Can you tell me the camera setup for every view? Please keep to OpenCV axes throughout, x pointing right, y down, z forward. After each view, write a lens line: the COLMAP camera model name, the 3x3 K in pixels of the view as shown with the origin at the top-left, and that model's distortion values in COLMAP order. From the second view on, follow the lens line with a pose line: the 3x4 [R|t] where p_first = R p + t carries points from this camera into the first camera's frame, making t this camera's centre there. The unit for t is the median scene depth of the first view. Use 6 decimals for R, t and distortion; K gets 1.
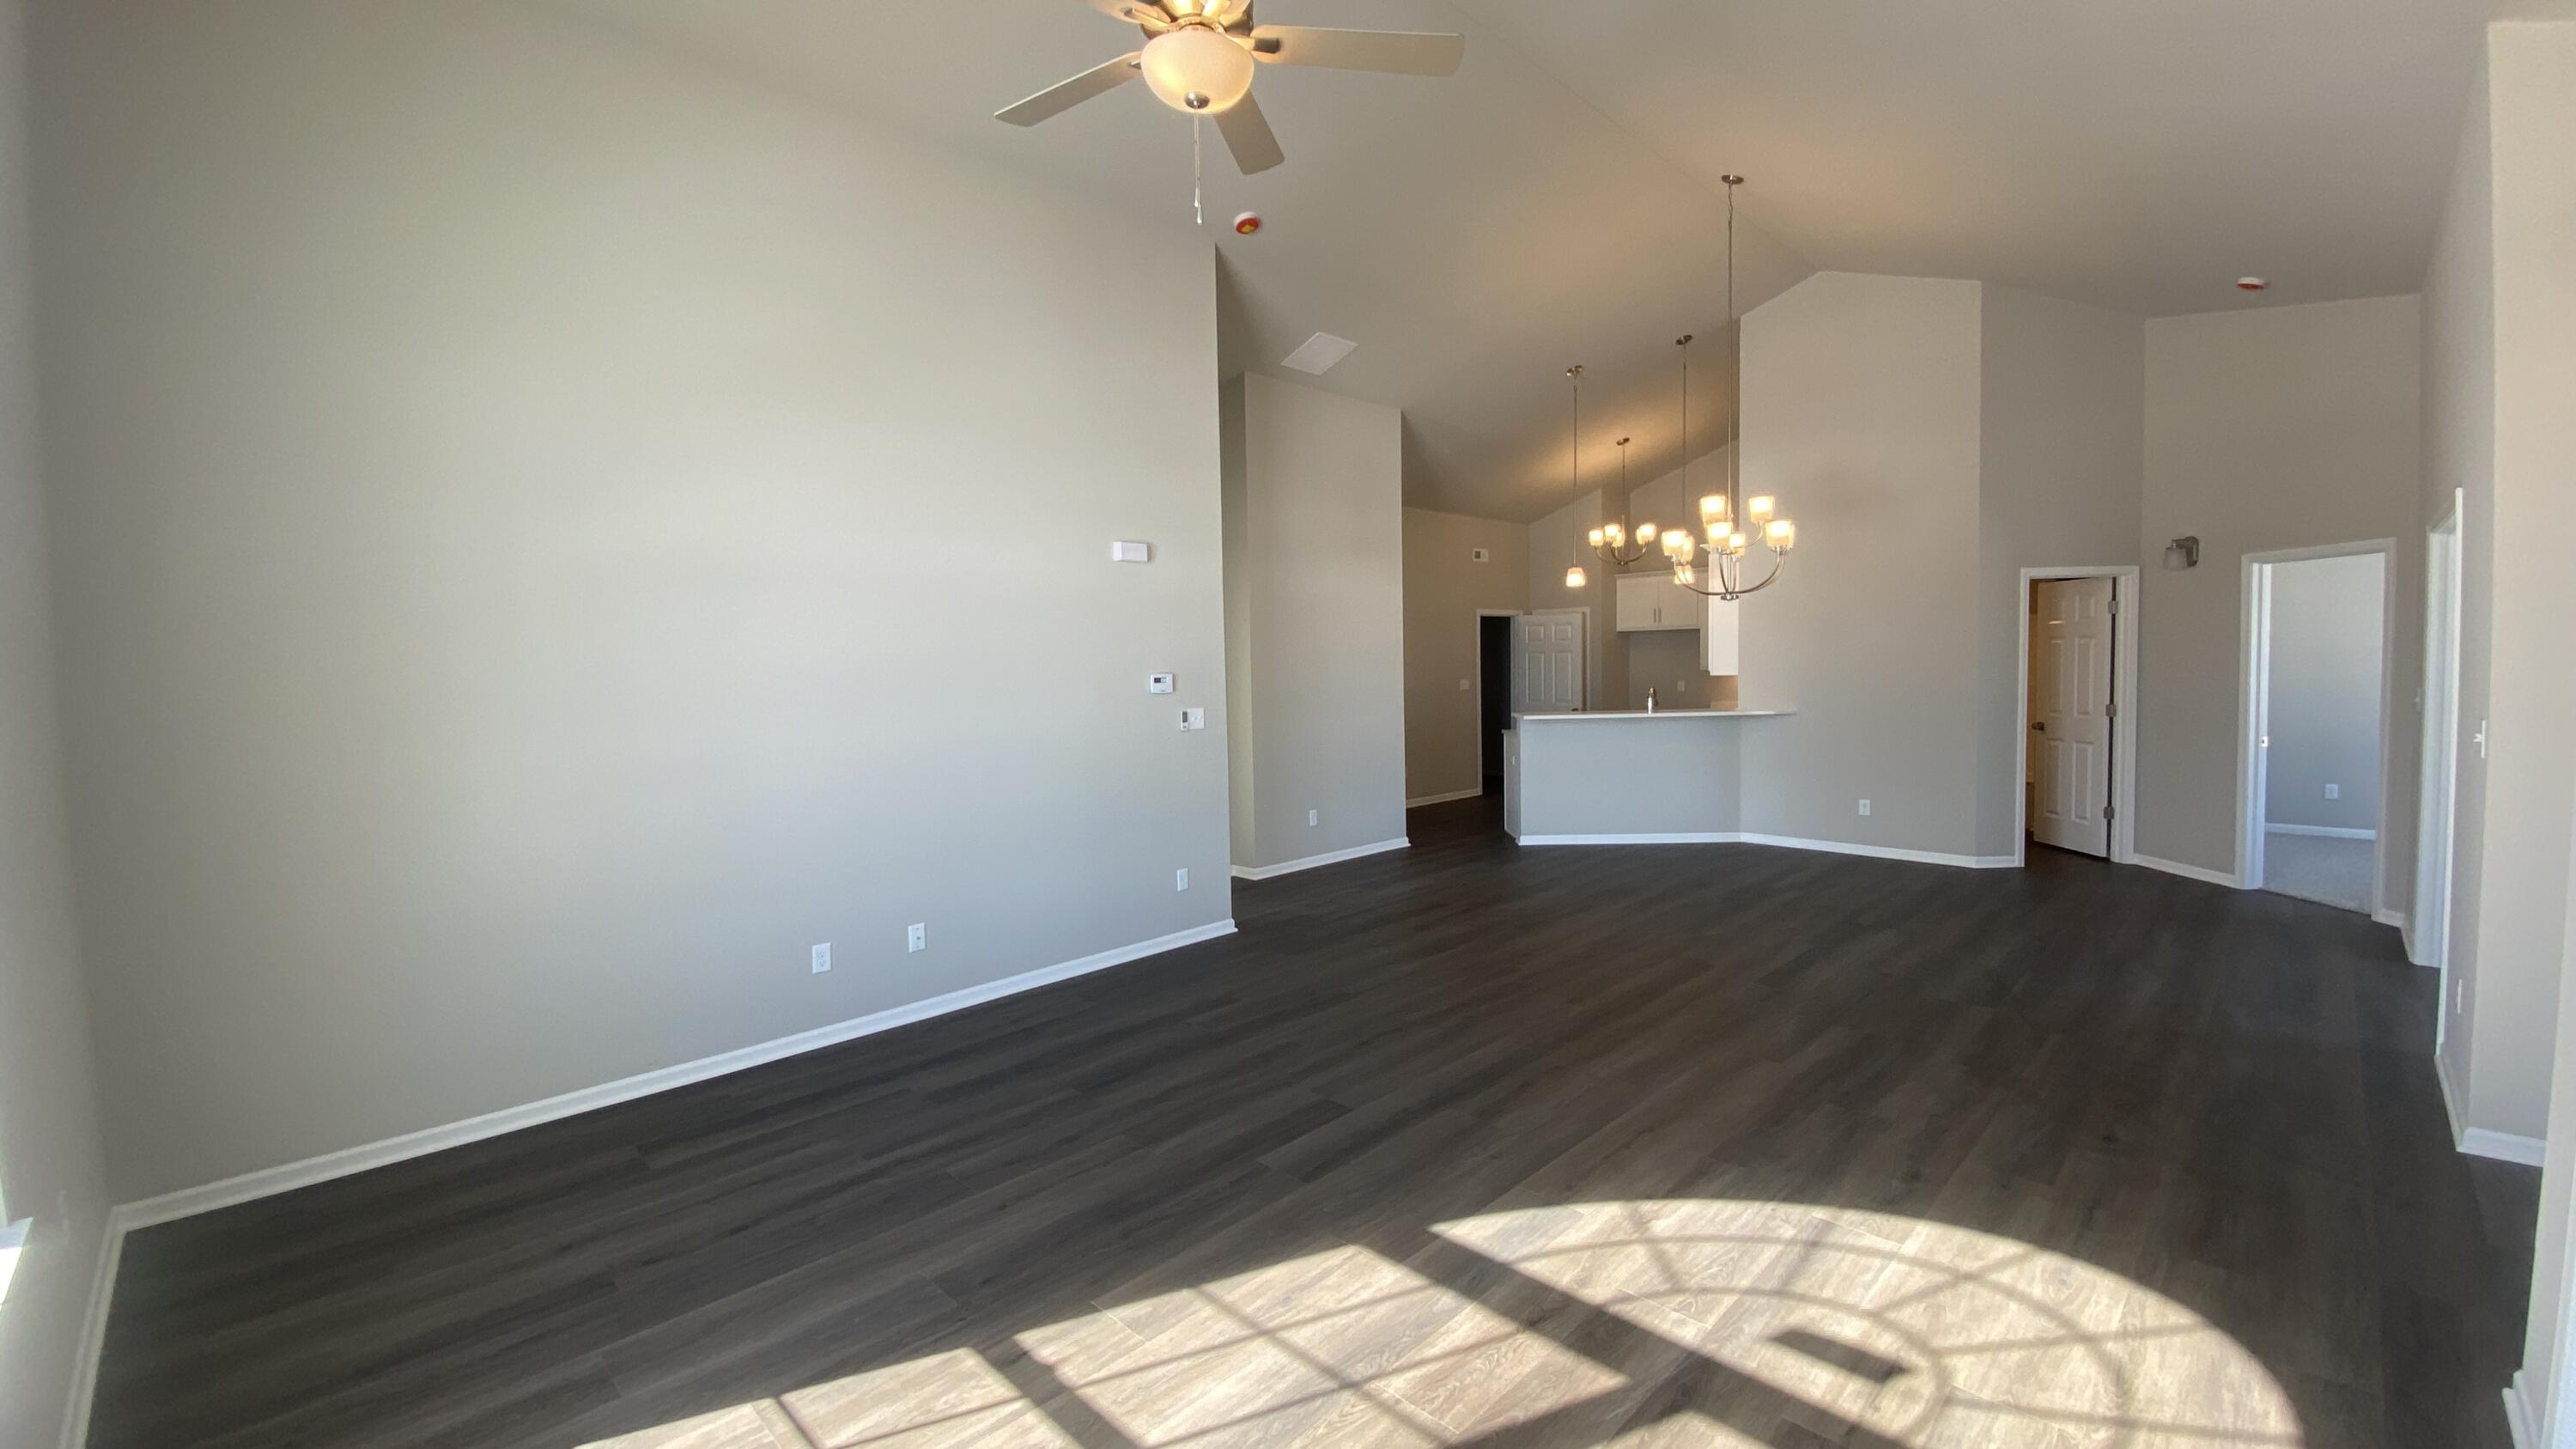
lens RADIAL K [[1038.4, 0, 1312.7], [0, 1038.4, 718.0], [0, 0, 1]] dist [0.049601, -0.036396]
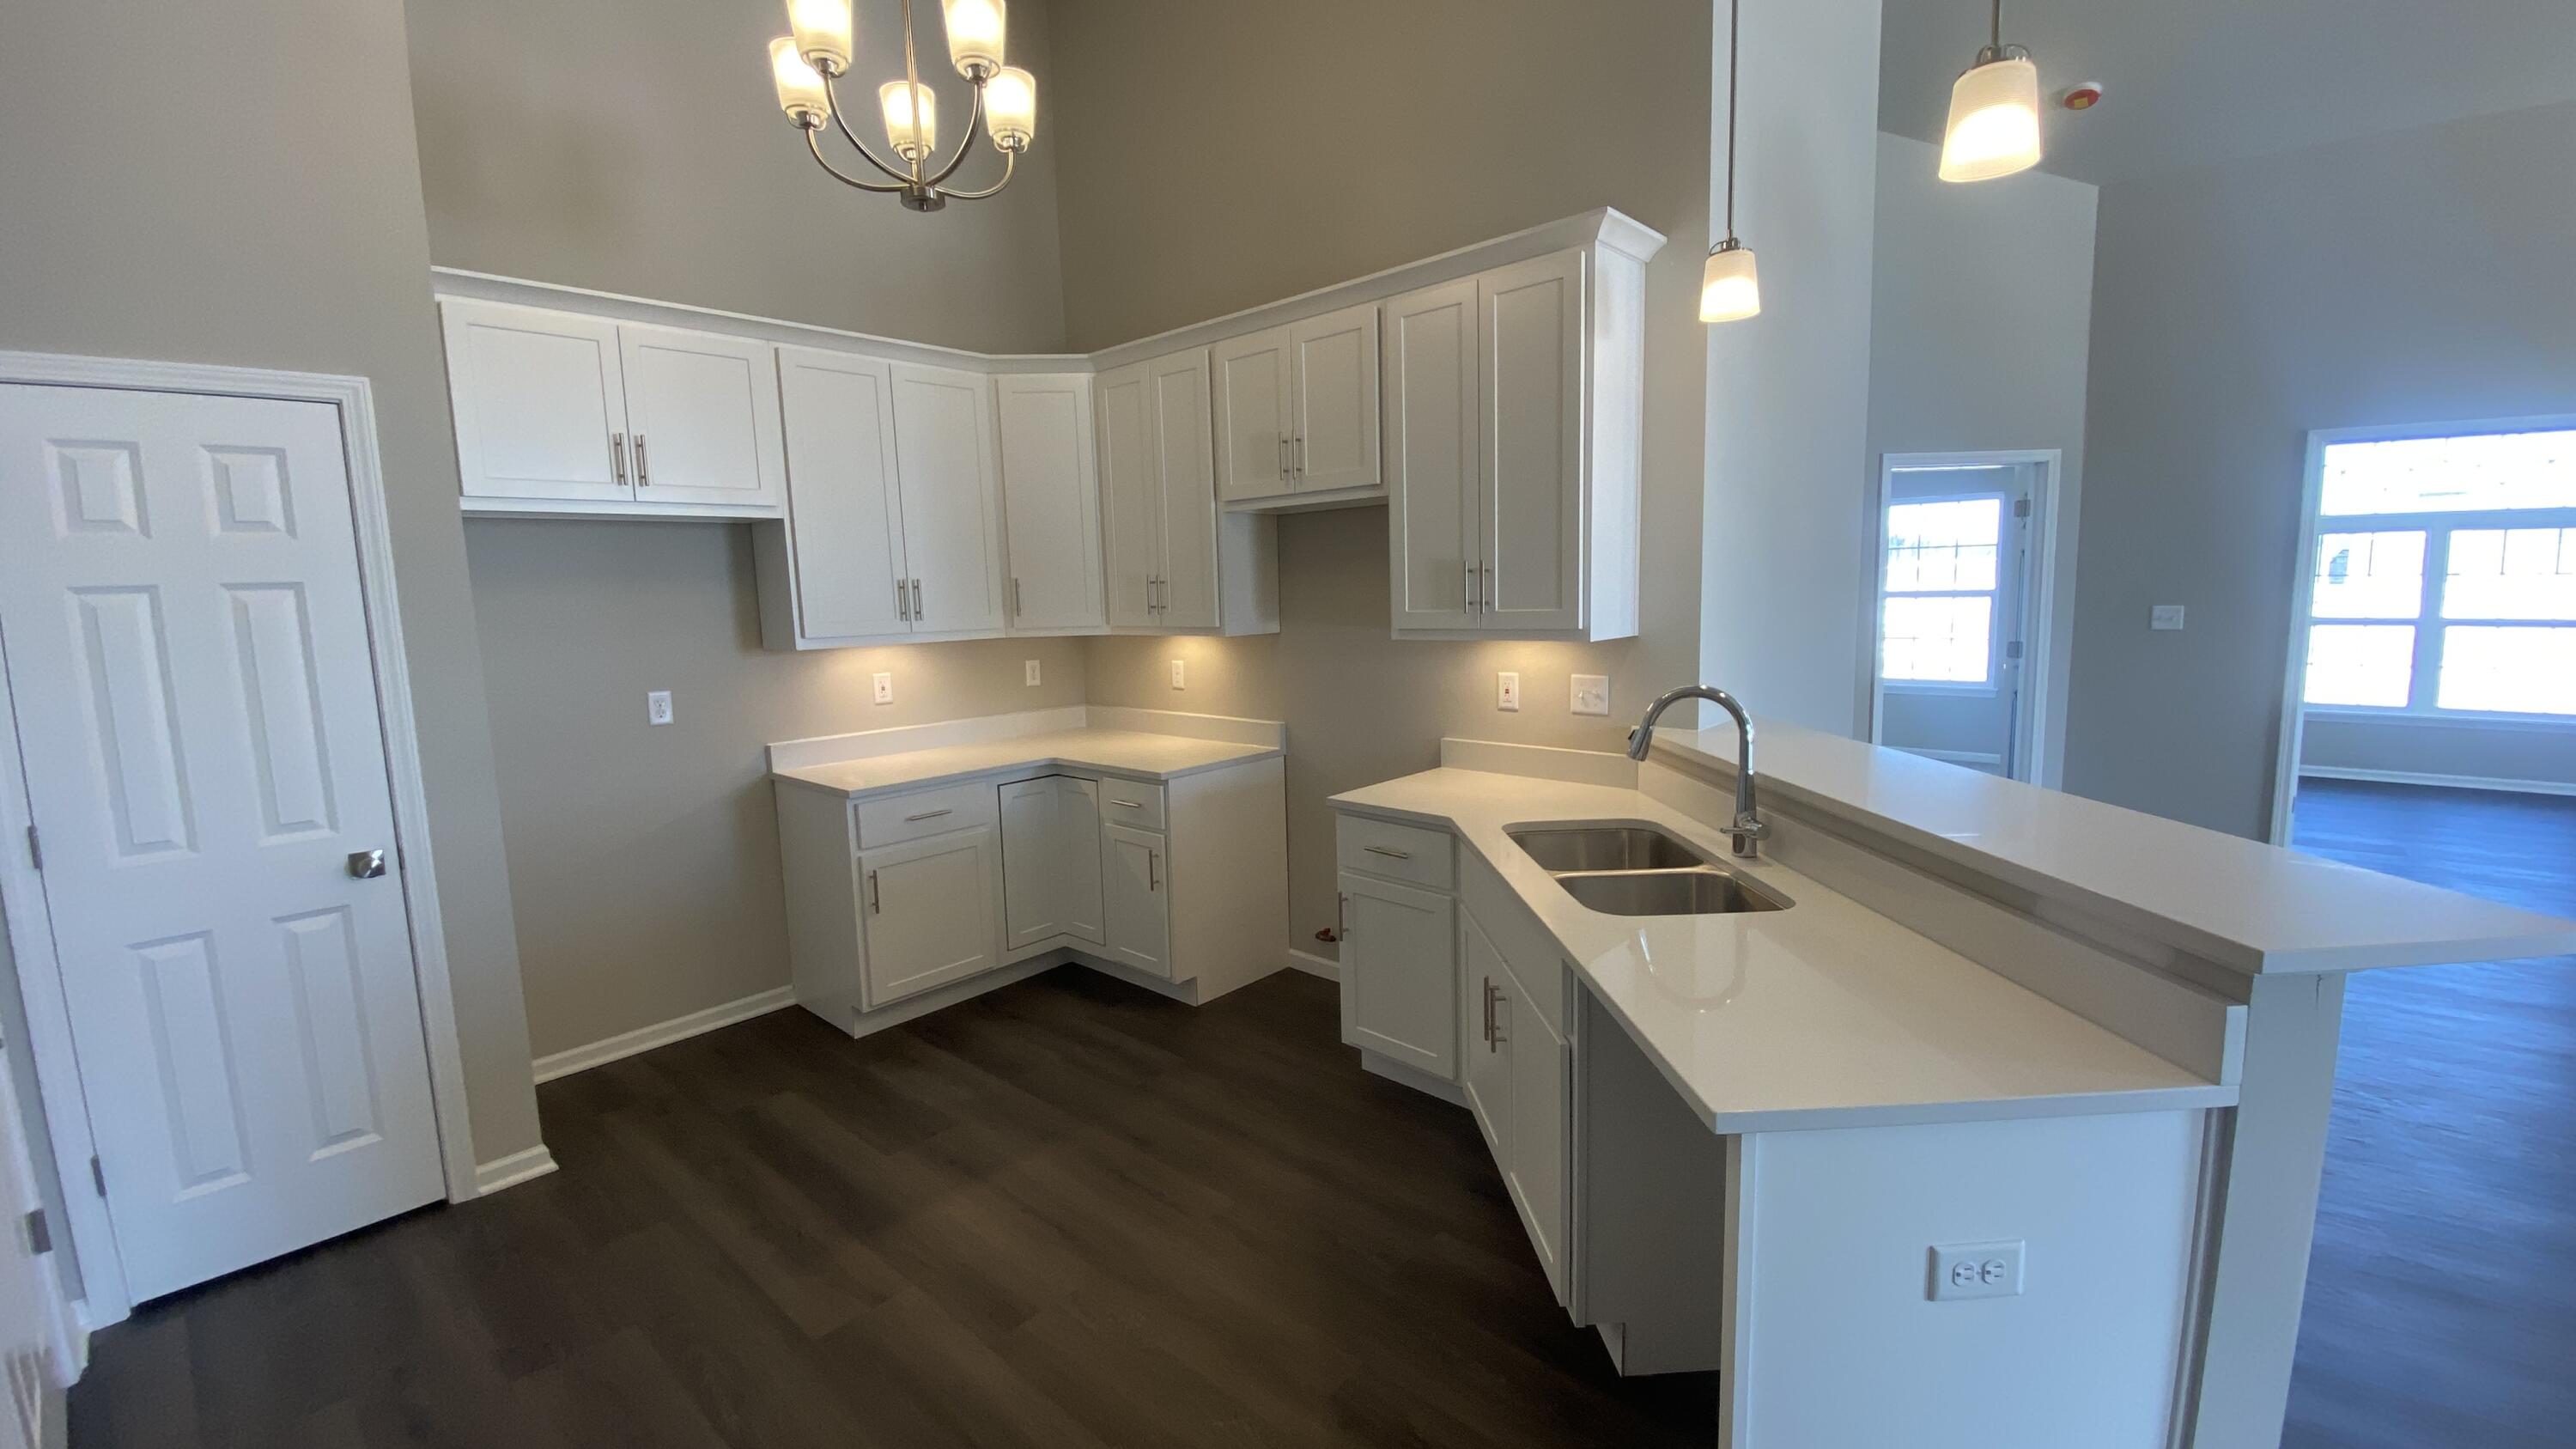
lens RADIAL K [[1046.9, 0, 1289.3], [0, 1046.9, 717.2], [0, 0, 1]] dist [0.027002, -0.024541]
pose [[-0.033792, -0.104472, 0.993954, 0.072138], [0.087233, 0.990418, 0.107066, -0.073178], [-0.995615, 0.090323, -0.024355, 1.318588]]
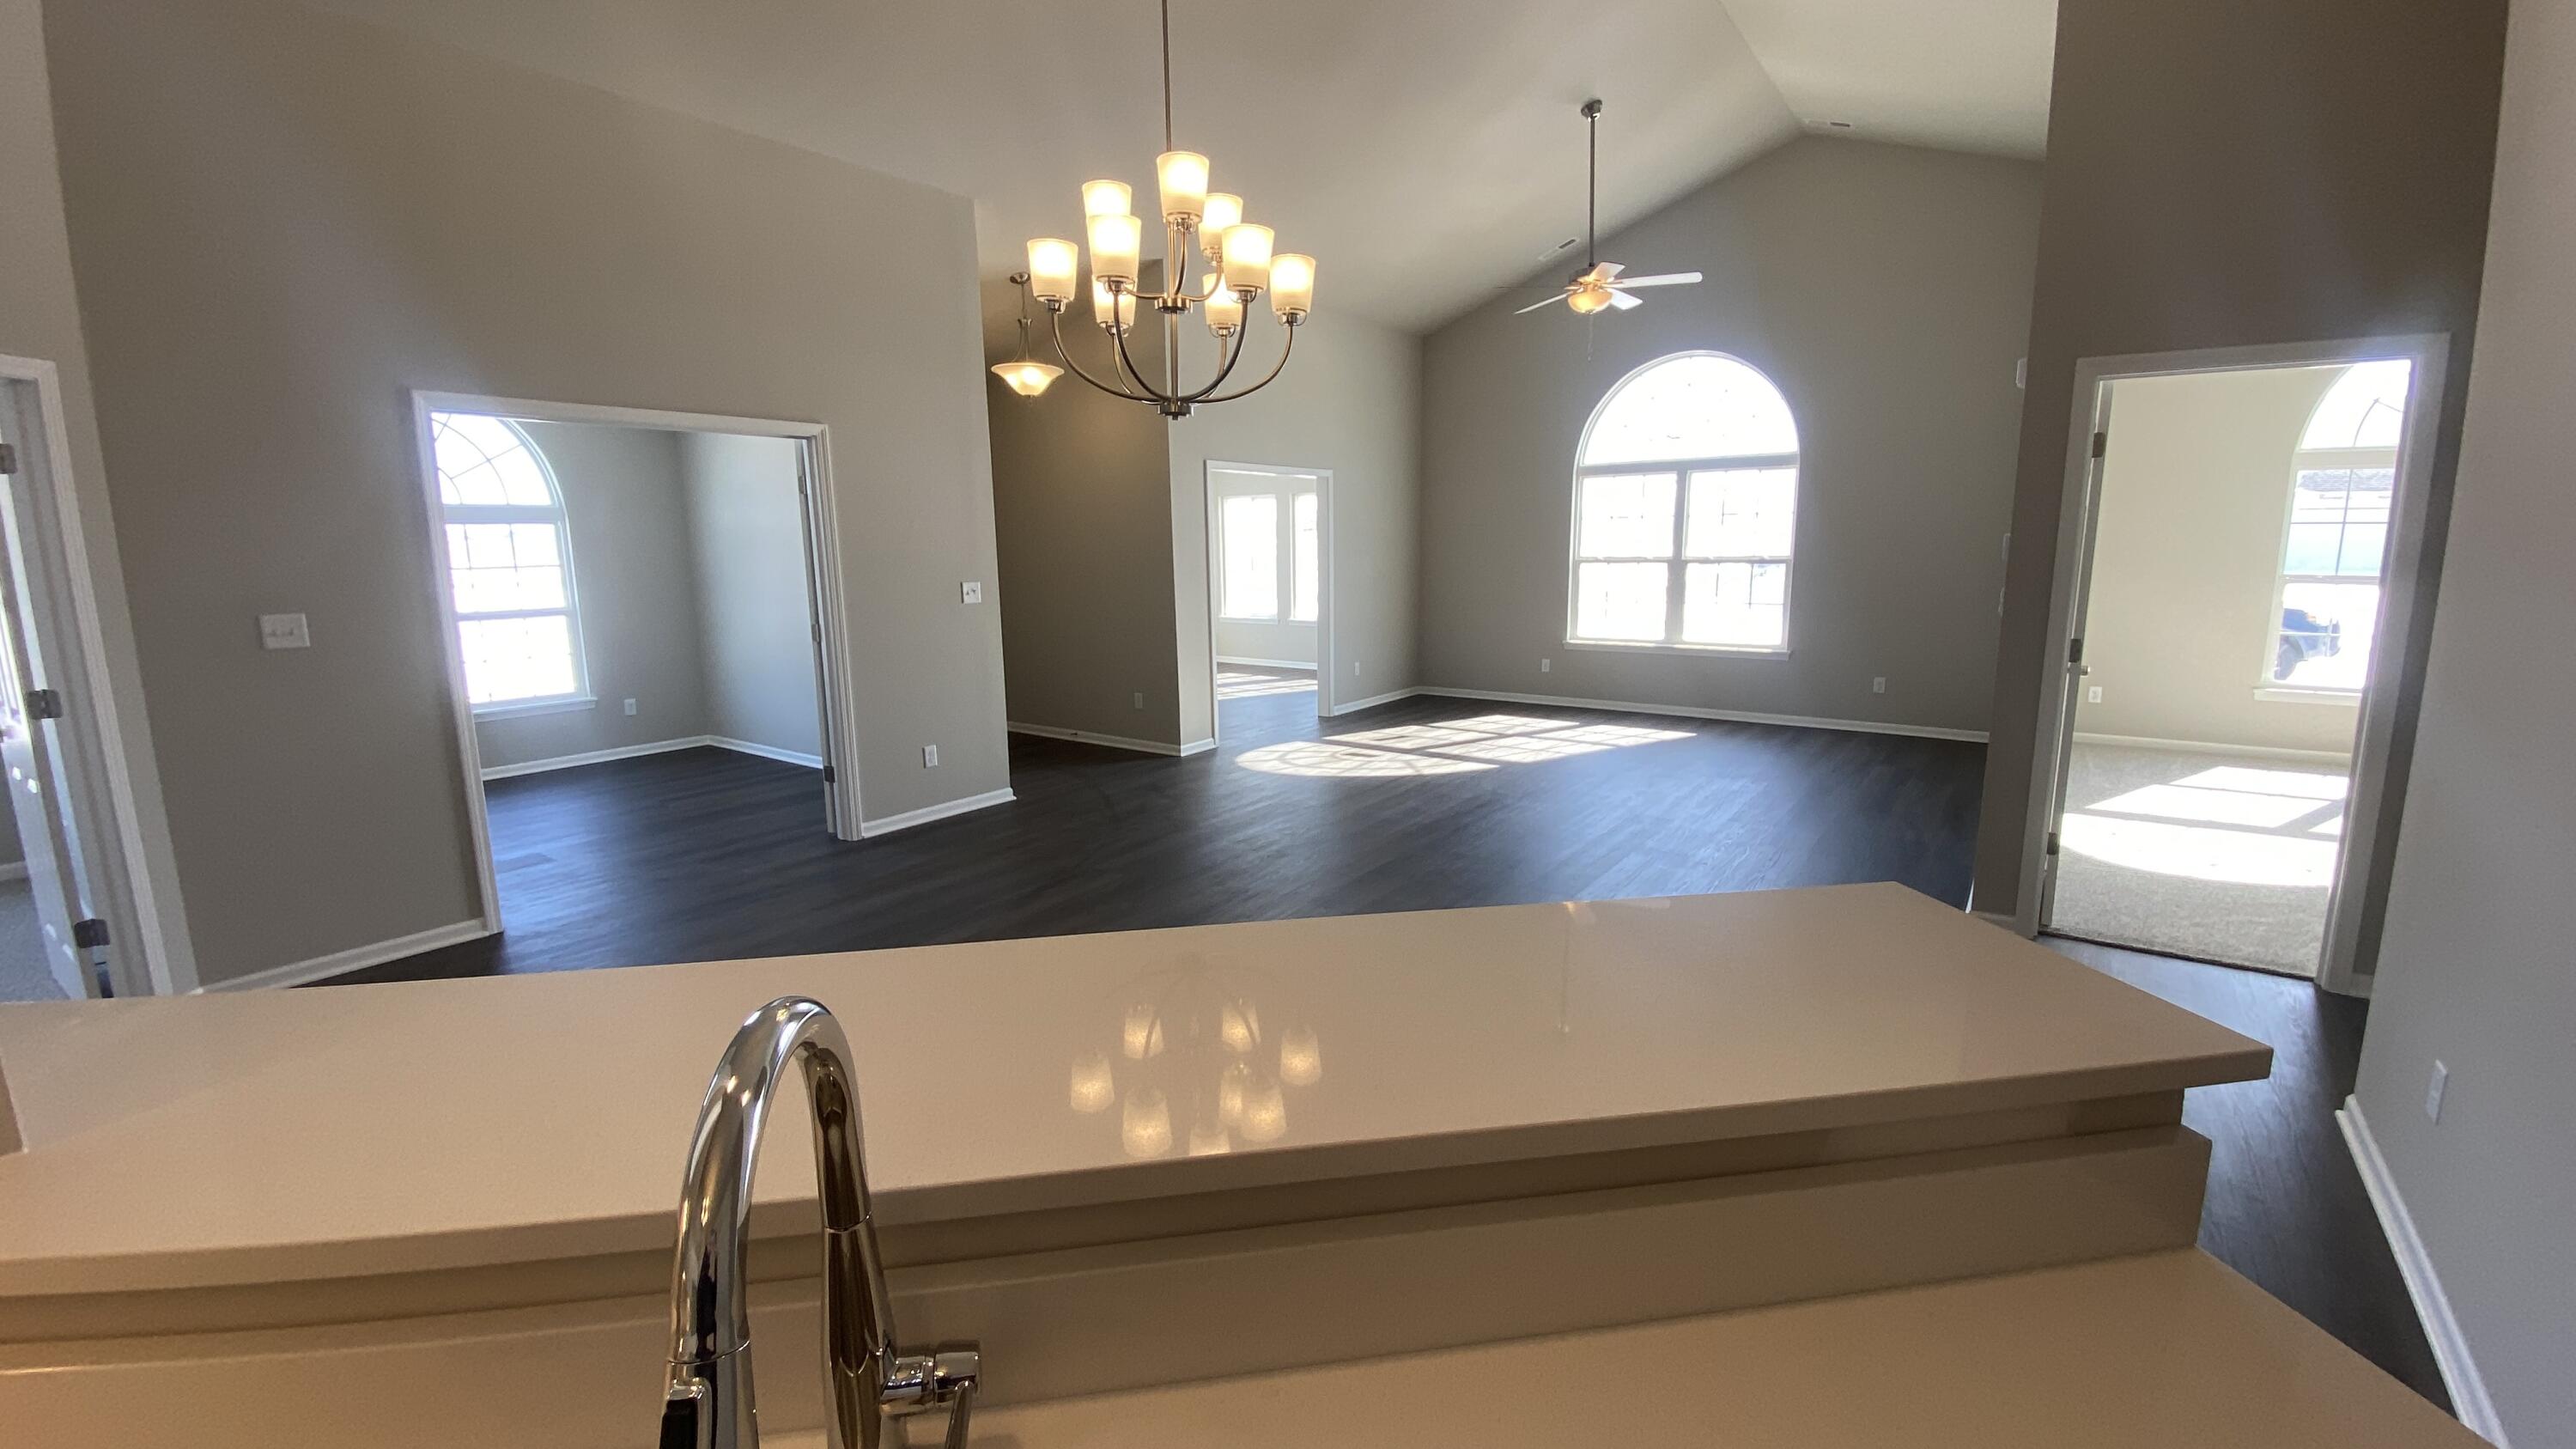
lens RADIAL K [[1046.9, 0, 1289.3], [0, 1046.9, 717.2], [0, 0, 1]] dist [0.027002, -0.024541]
pose [[-0.990781, 0.055616, -0.123531, 0.351560], [0.026126, 0.973171, 0.228596, -0.073789], [0.132931, 0.223261, -0.965652, 1.259755]]
